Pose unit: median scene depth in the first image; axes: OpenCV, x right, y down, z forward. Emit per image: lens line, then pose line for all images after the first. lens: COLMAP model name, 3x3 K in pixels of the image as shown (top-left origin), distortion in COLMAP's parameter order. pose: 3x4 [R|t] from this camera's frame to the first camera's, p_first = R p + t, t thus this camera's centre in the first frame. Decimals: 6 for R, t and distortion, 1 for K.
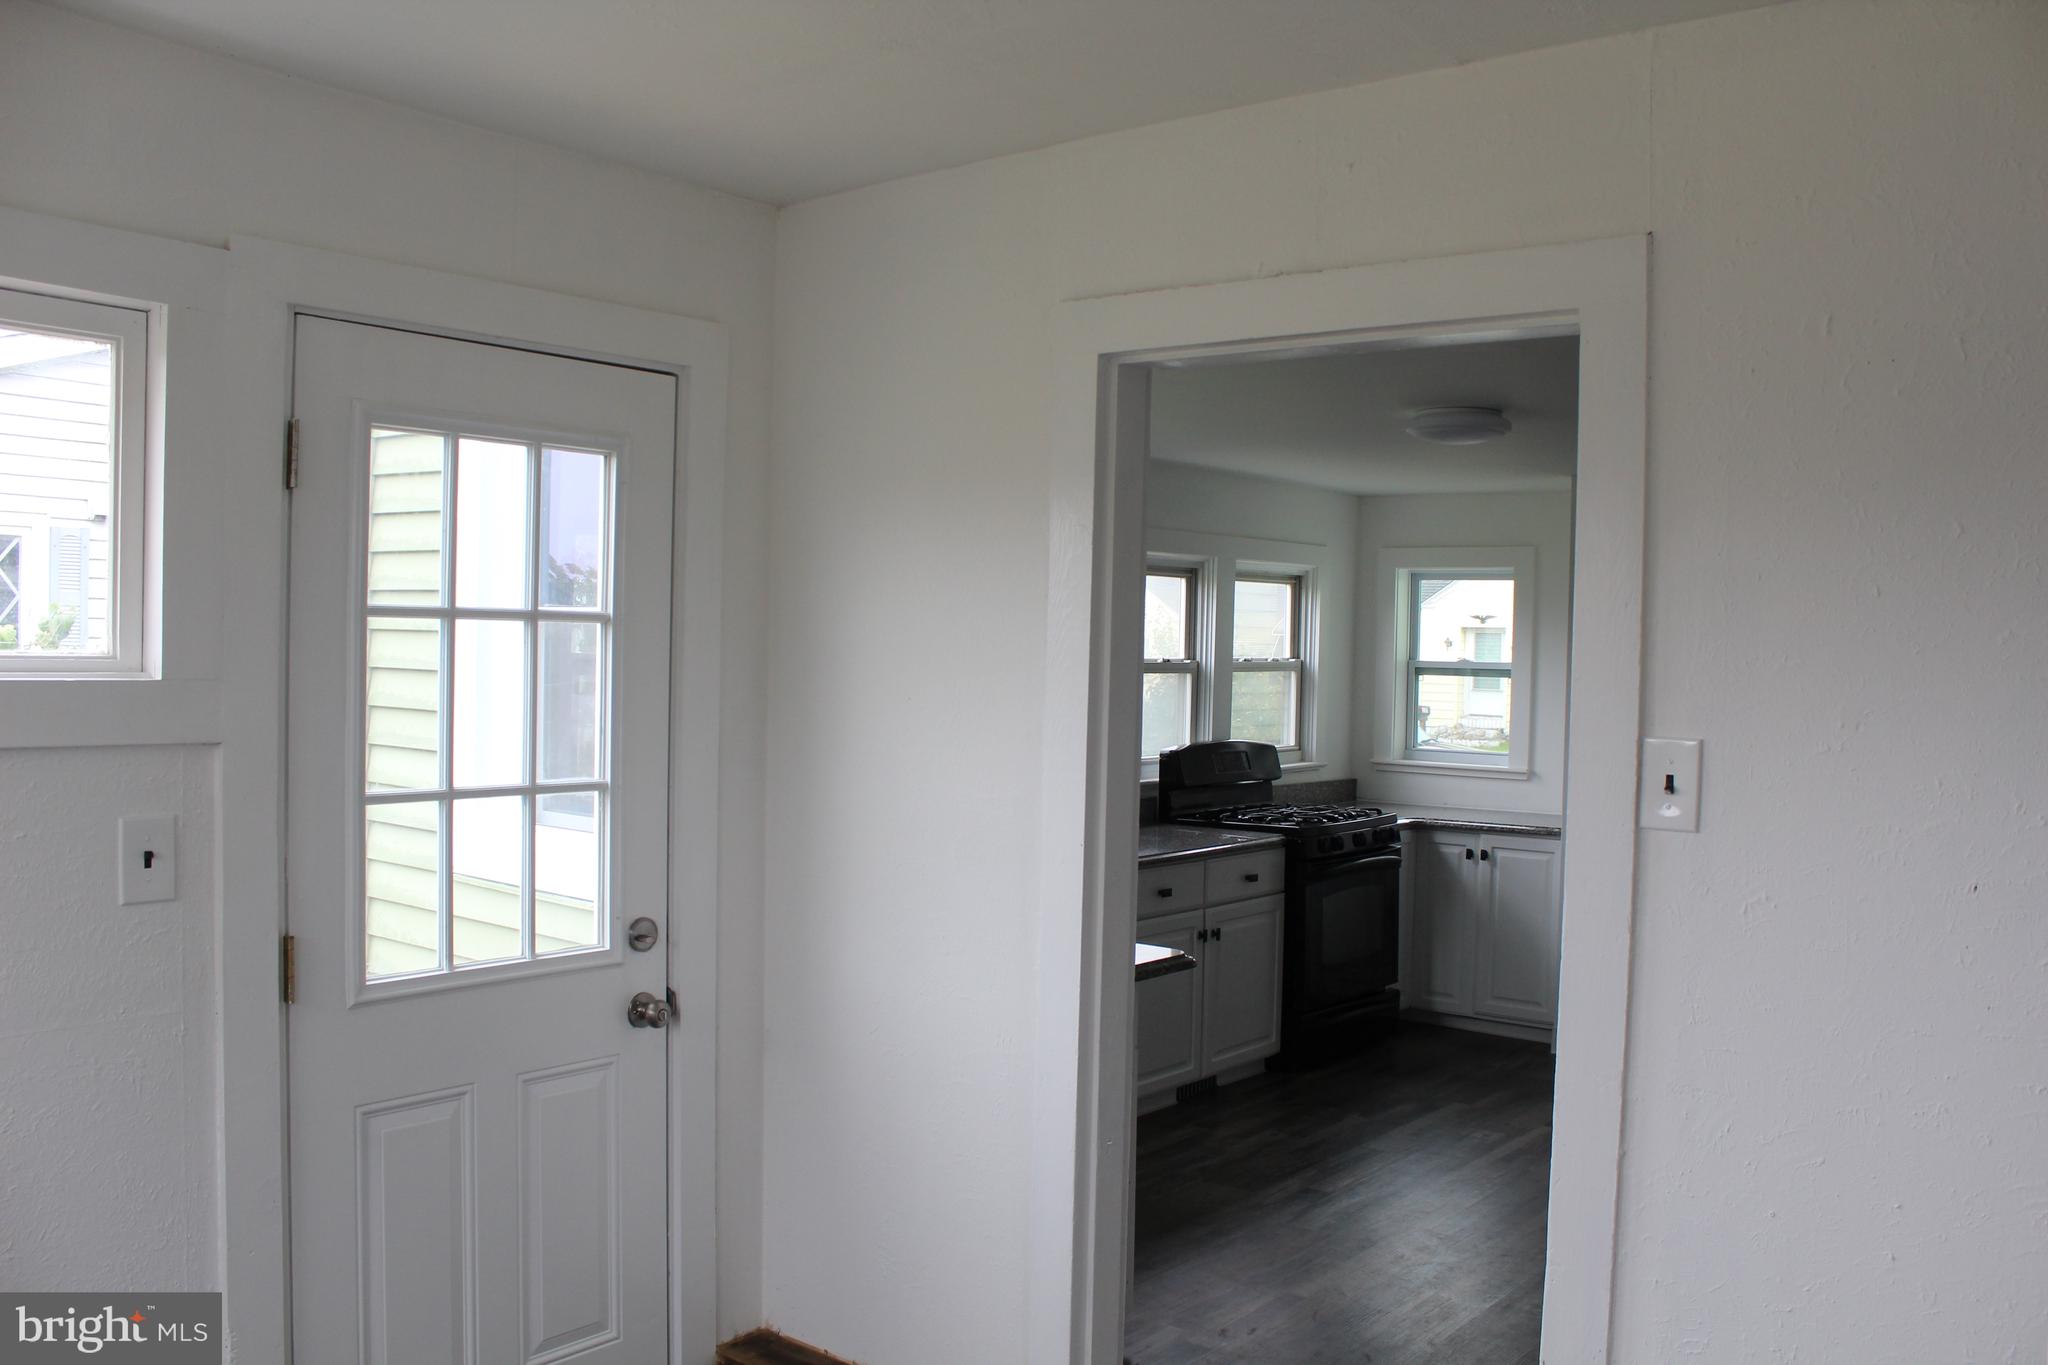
lens RADIAL K [[1772.0, 0, 1030.5], [0, 1772.0, 686.7], [0, 0, 1]] dist [-0.099167, 0.040207]
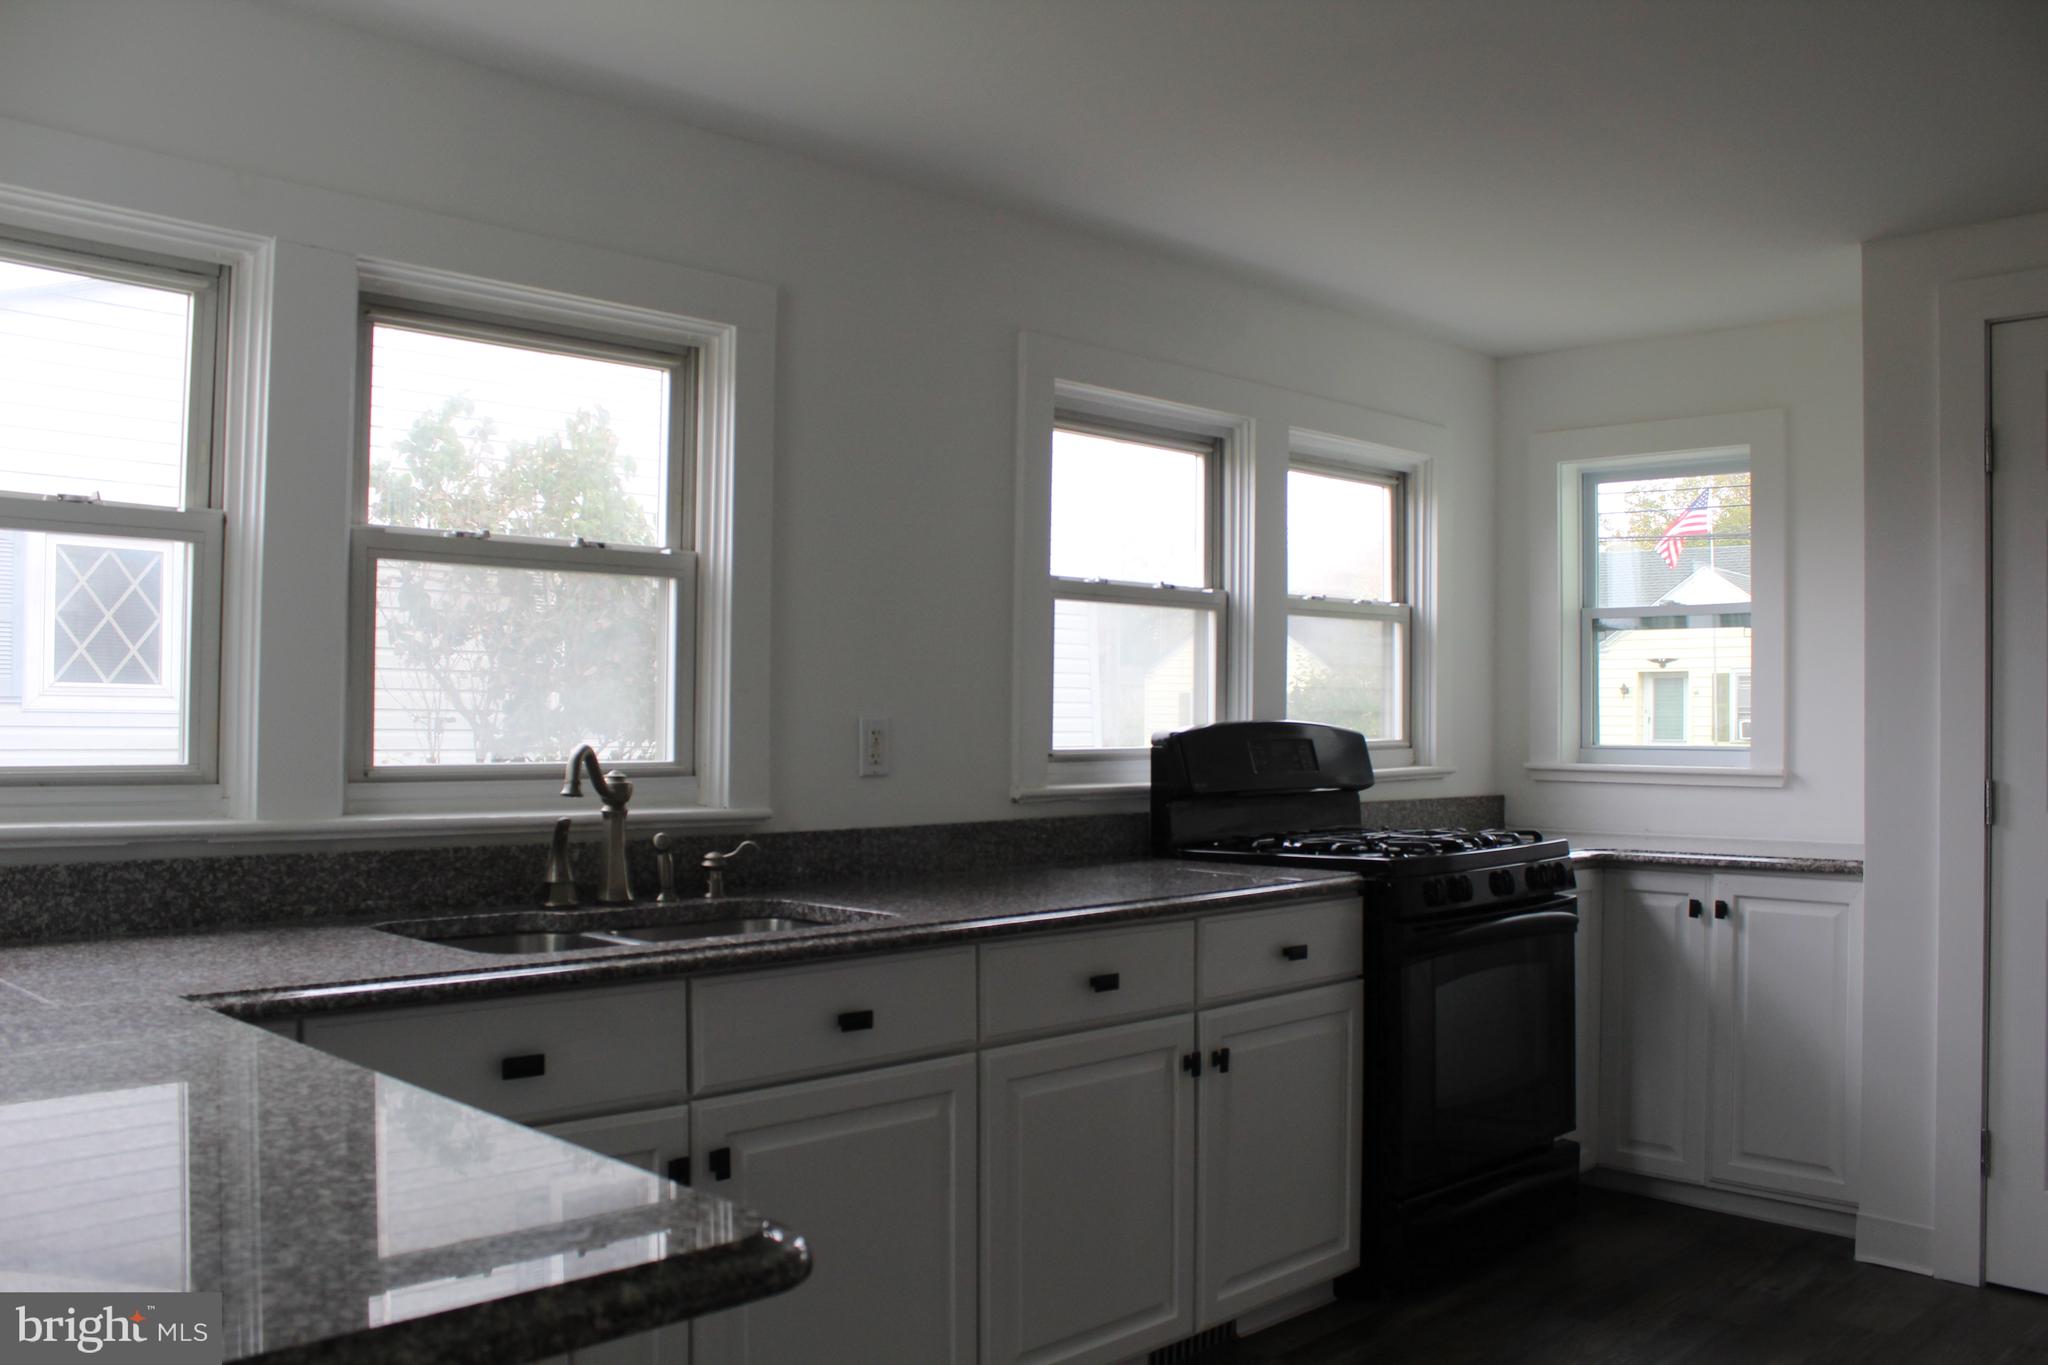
lens RADIAL K [[1772.0, 0, 1015.7], [0, 1772.0, 682.9], [0, 0, 1]] dist [-0.099167, 0.040207]
pose [[0.994853, -0.016715, -0.099939, 0.083583], [0.012465, 0.998997, -0.042998, 0.042293], [0.100558, 0.041531, 0.994064, 0.396938]]
